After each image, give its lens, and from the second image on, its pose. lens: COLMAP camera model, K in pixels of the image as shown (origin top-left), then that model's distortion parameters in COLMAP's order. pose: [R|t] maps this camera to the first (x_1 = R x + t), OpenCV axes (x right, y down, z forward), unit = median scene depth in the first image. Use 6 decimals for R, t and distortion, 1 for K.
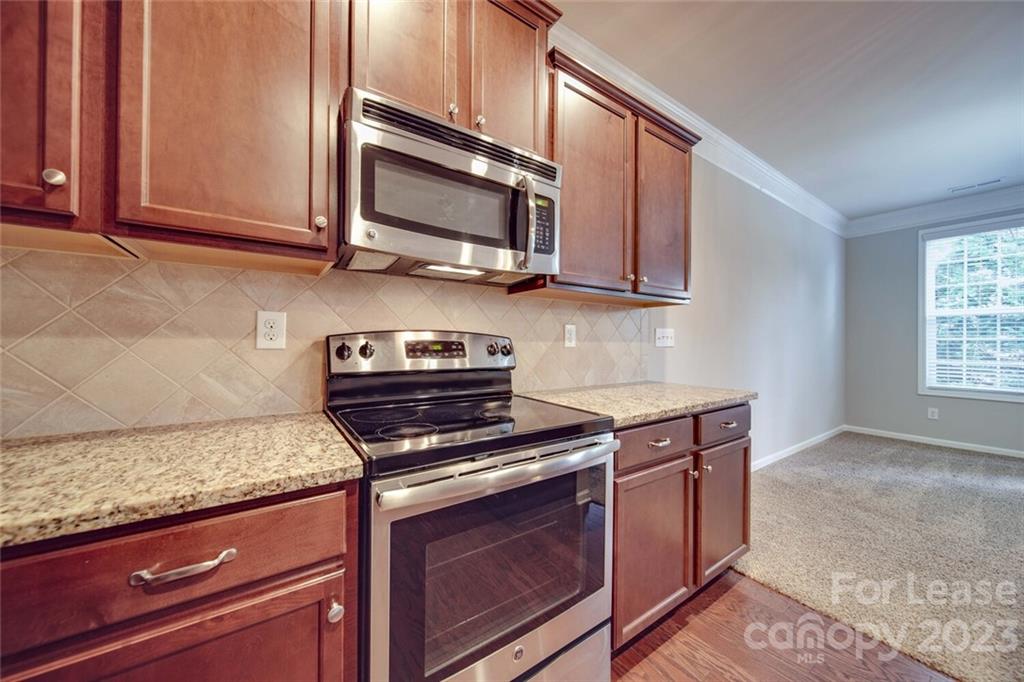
lens RADIAL K [[358.9, 0, 520.2], [0, 358.9, 339.5], [0, 0, 1]] dist [-0.000521, -0.001195]
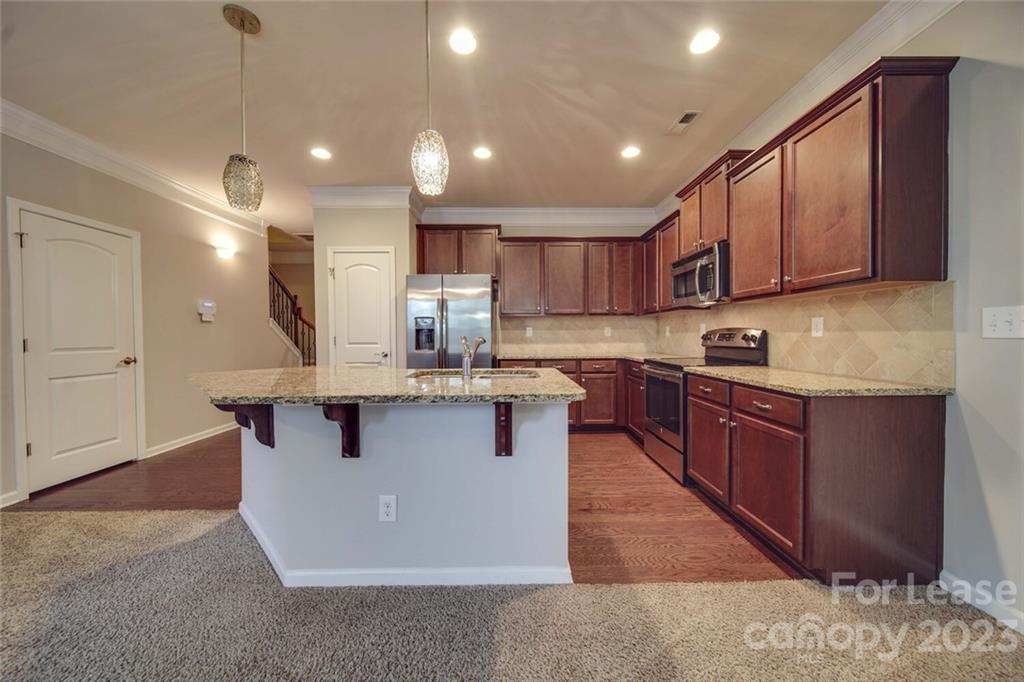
lens RADIAL K [[358.9, 0, 515.4], [0, 358.9, 341.1], [0, 0, 1]] dist [-0.000521, -0.001195]
pose [[-0.564280, 0.009890, -0.825524, 1.690919], [0.003395, 0.999948, 0.009659, 0.020813], [0.825576, 0.002647, -0.564284, 0.868781]]
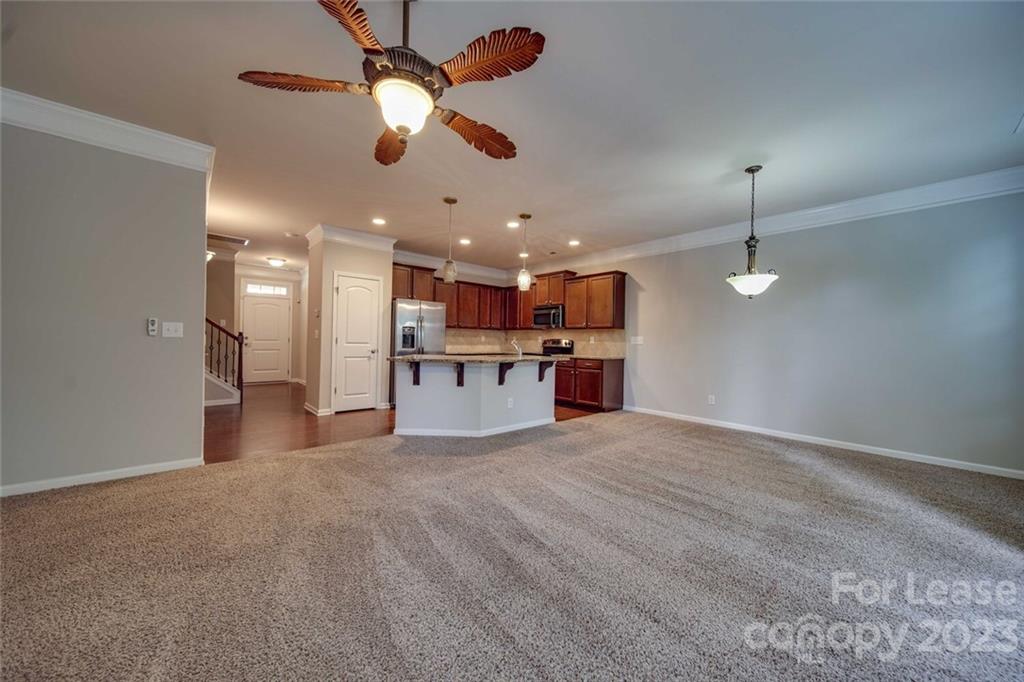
lens RADIAL K [[358.9, 0, 515.8], [0, 358.9, 341.4], [0, 0, 1]] dist [-0.000521, -0.001195]
pose [[0.120742, -0.006179, -0.992665, 3.520935], [-0.015574, 0.999846, -0.008118, 0.042804], [0.992562, 0.016440, 0.120627, -0.131520]]
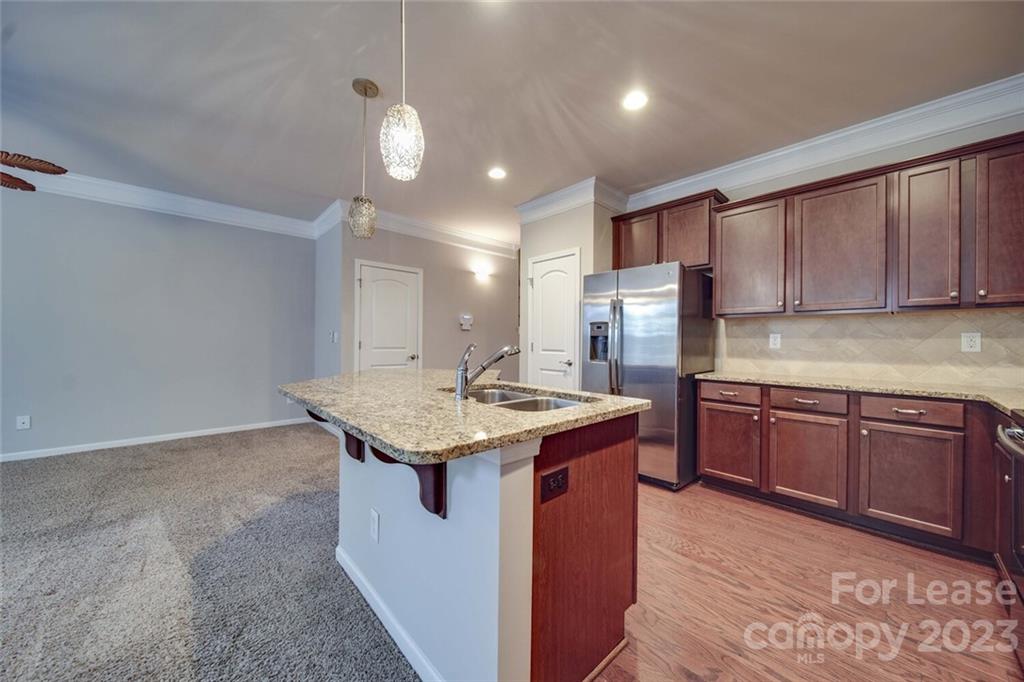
lens RADIAL K [[358.9, 0, 514.1], [0, 358.9, 340.9], [0, 0, 1]] dist [-0.000521, -0.001195]
pose [[-0.990904, -0.018756, -0.133258, 0.958766], [-0.018290, 0.999822, -0.004719, 0.010234], [0.133323, -0.002239, -0.991070, 0.979048]]
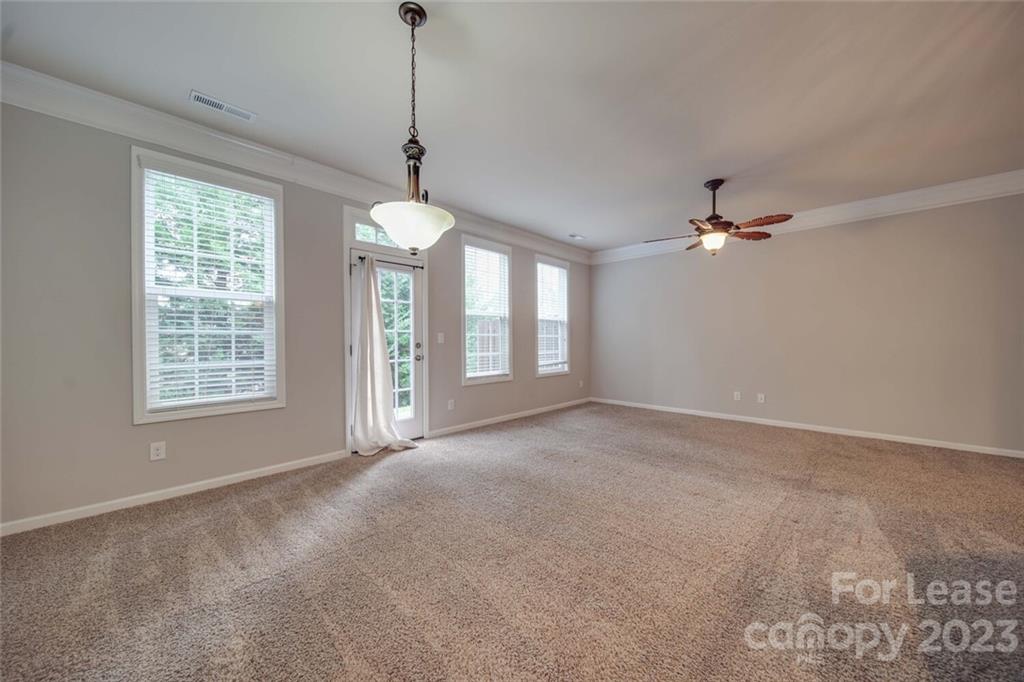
lens RADIAL K [[358.9, 0, 515.6], [0, 358.9, 341.8], [0, 0, 1]] dist [-0.000521, -0.001195]
pose [[-0.192999, -0.016509, 0.981060, 0.942641], [-0.004097, 0.999863, 0.016019, 0.009156], [-0.981190, -0.000928, -0.193040, 1.131522]]
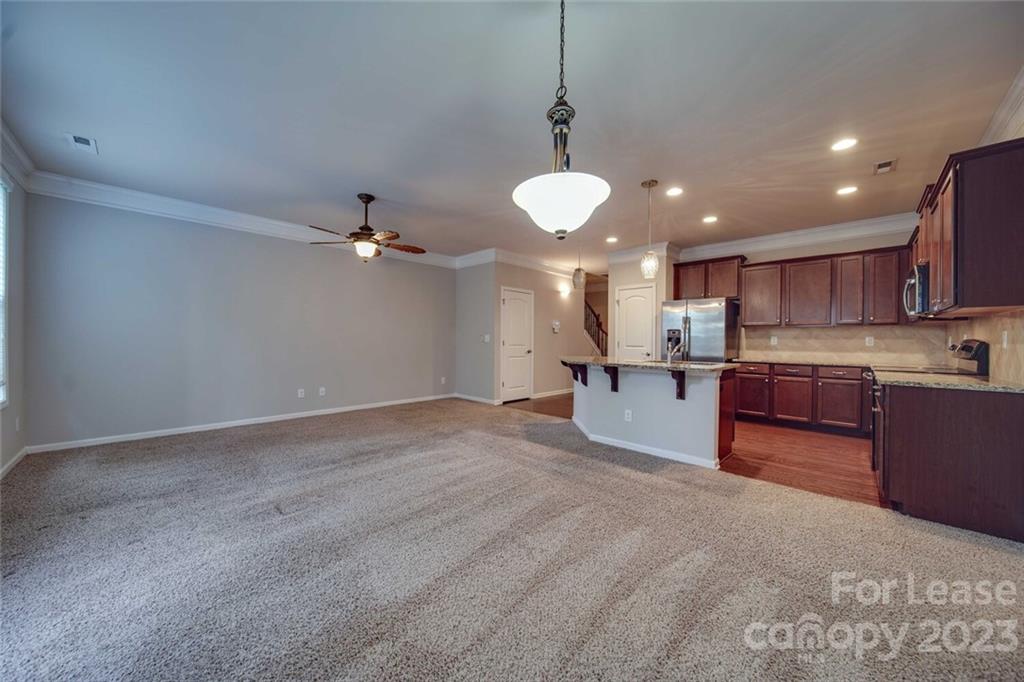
lens RADIAL K [[358.9, 0, 513.8], [0, 358.9, 341.8], [0, 0, 1]] dist [-0.000521, -0.001195]
pose [[-0.982418, -0.017493, -0.185875, 2.163819], [-0.017804, 0.999841, 0.000001, 0.029056], [0.185846, 0.003310, -0.982573, 1.975610]]
